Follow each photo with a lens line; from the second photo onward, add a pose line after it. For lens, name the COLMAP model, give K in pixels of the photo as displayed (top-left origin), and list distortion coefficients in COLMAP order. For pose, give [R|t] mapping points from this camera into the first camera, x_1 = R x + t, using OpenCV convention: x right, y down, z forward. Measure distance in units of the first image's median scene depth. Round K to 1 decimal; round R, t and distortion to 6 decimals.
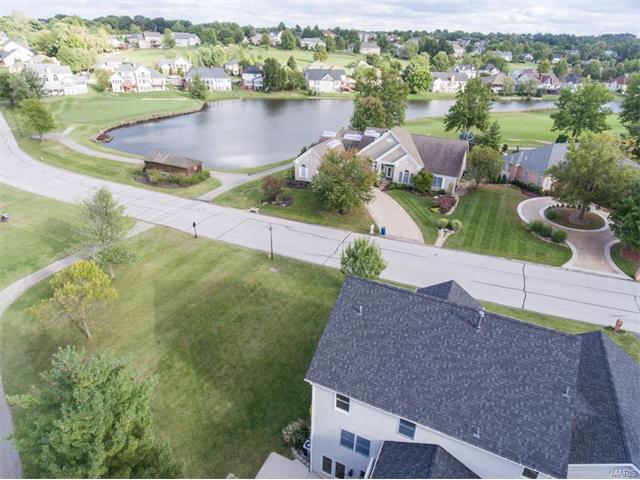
lens RADIAL K [[395.2, 0, 328.5], [0, 395.2, 235.7], [0, 0, 1]] dist [-0.000342, -0.004296]
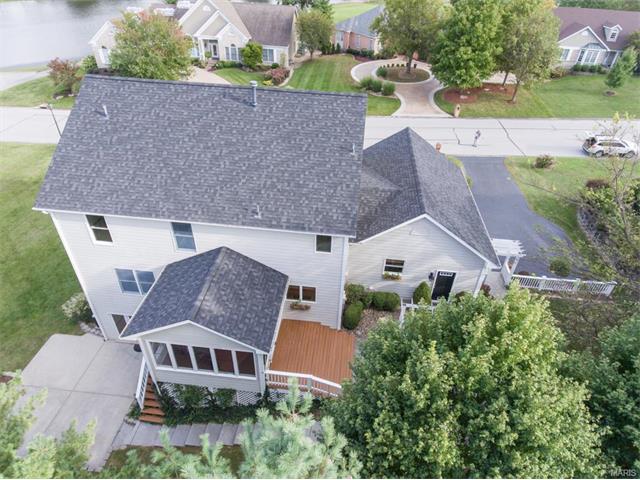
lens RADIAL K [[395.2, 0, 328.5], [0, 395.2, 235.7], [0, 0, 1]] dist [-0.000342, -0.004296]
pose [[0.942644, -0.192150, 0.272948, 0.177639], [0.143329, 0.971479, 0.188904, 0.259111], [-0.301461, -0.138948, 0.943300, 0.109283]]
